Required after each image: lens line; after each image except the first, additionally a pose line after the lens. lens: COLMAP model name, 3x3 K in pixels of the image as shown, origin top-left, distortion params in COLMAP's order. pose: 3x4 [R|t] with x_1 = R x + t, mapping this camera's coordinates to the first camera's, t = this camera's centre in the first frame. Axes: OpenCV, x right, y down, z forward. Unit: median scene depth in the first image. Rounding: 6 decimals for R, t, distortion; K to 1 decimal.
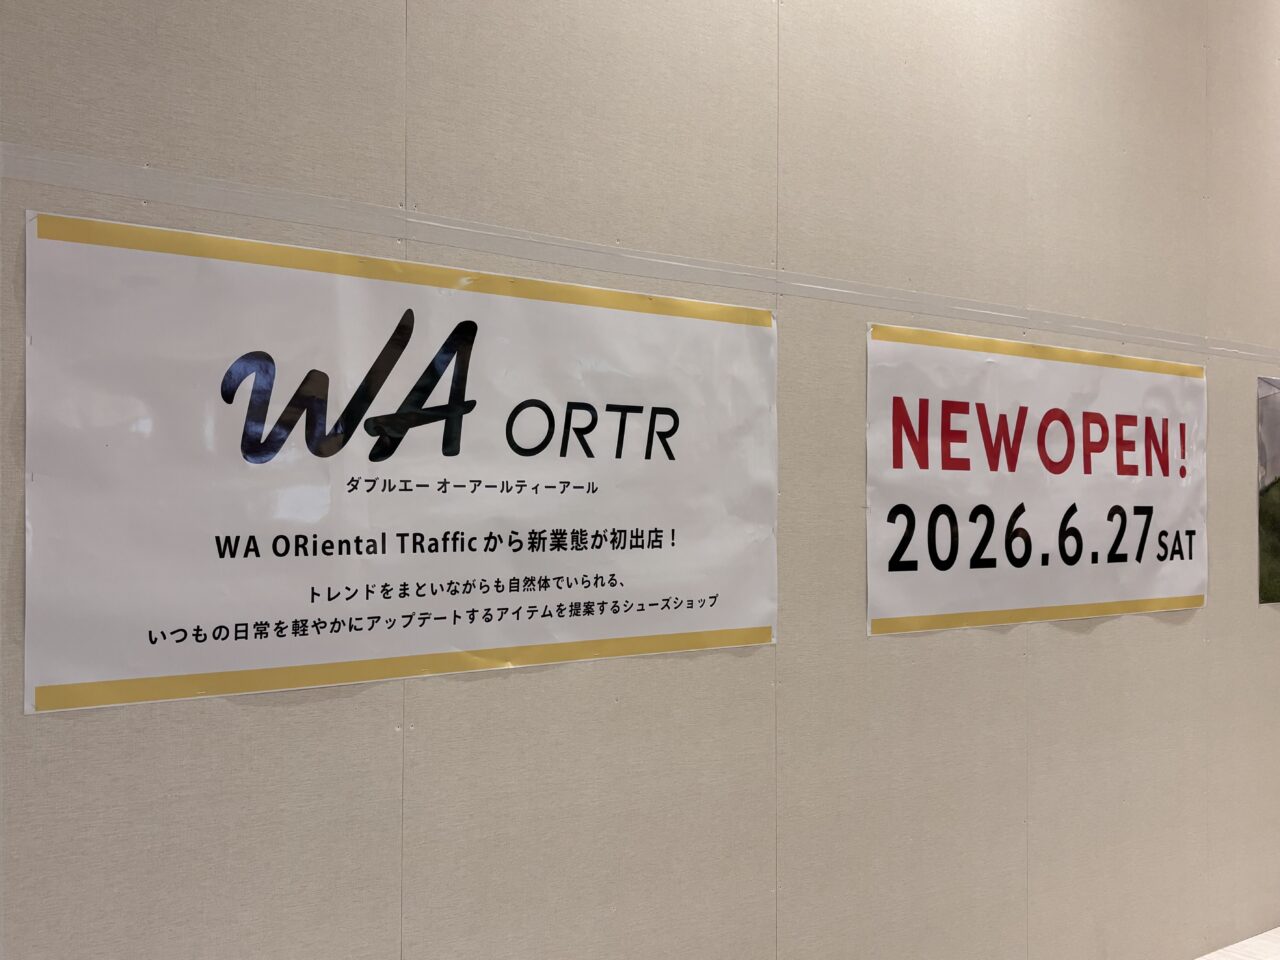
lens RADIAL K [[1328.7, 0, 641.8], [0, 1328.7, 487.2], [0, 0, 1]] dist [0.050597, 0.000000]
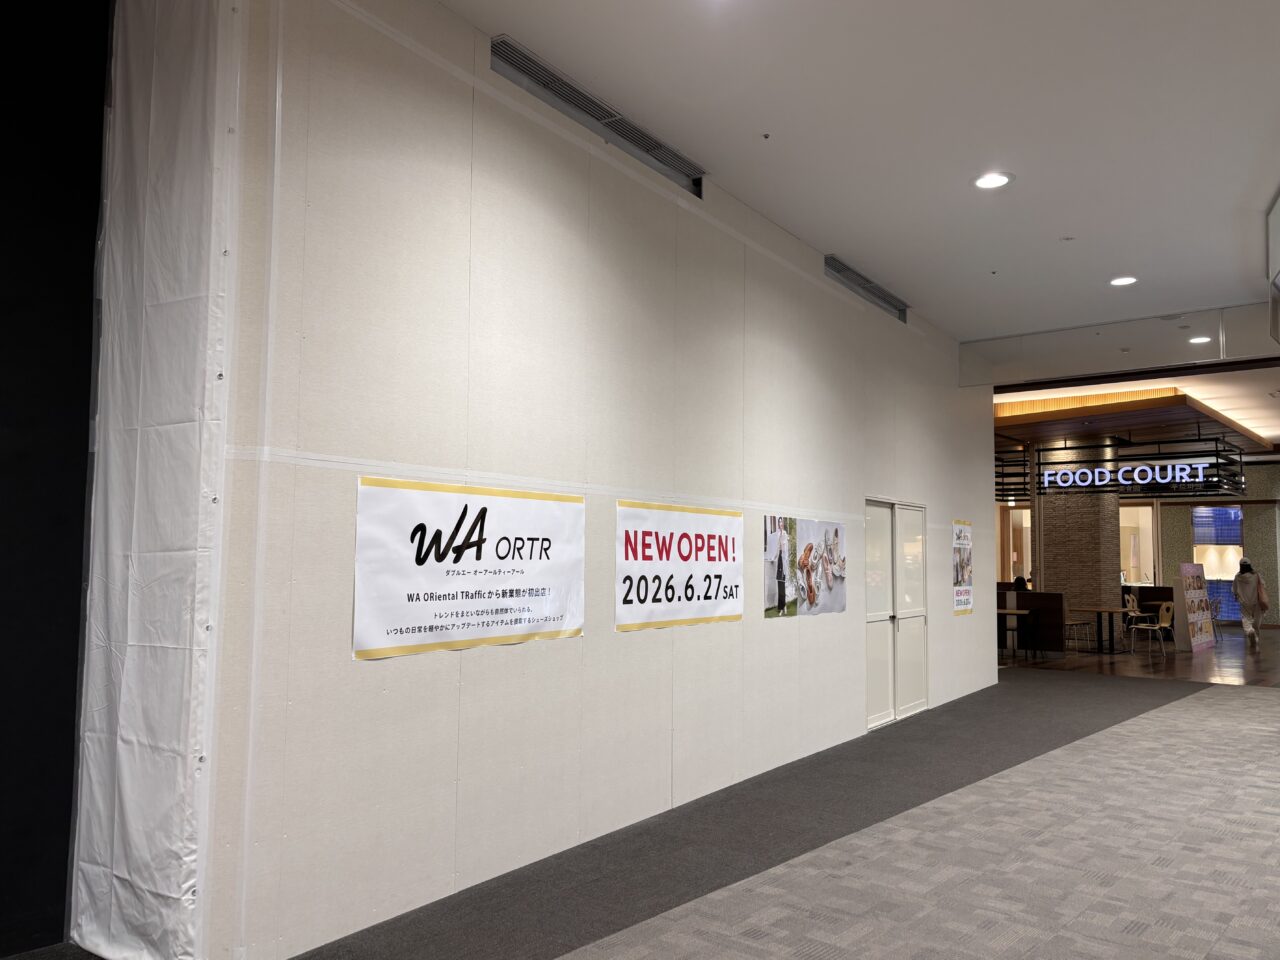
lens RADIAL K [[1003.4, 0, 637.0], [0, 1003.4, 479.2], [0, 0, 1]] dist [0.090018, -0.000220]
pose [[0.951617, 0.029779, 0.305840, -0.399776], [-0.010995, 0.997956, -0.062957, -0.054449], [-0.307090, 0.056548, 0.949999, -0.832330]]
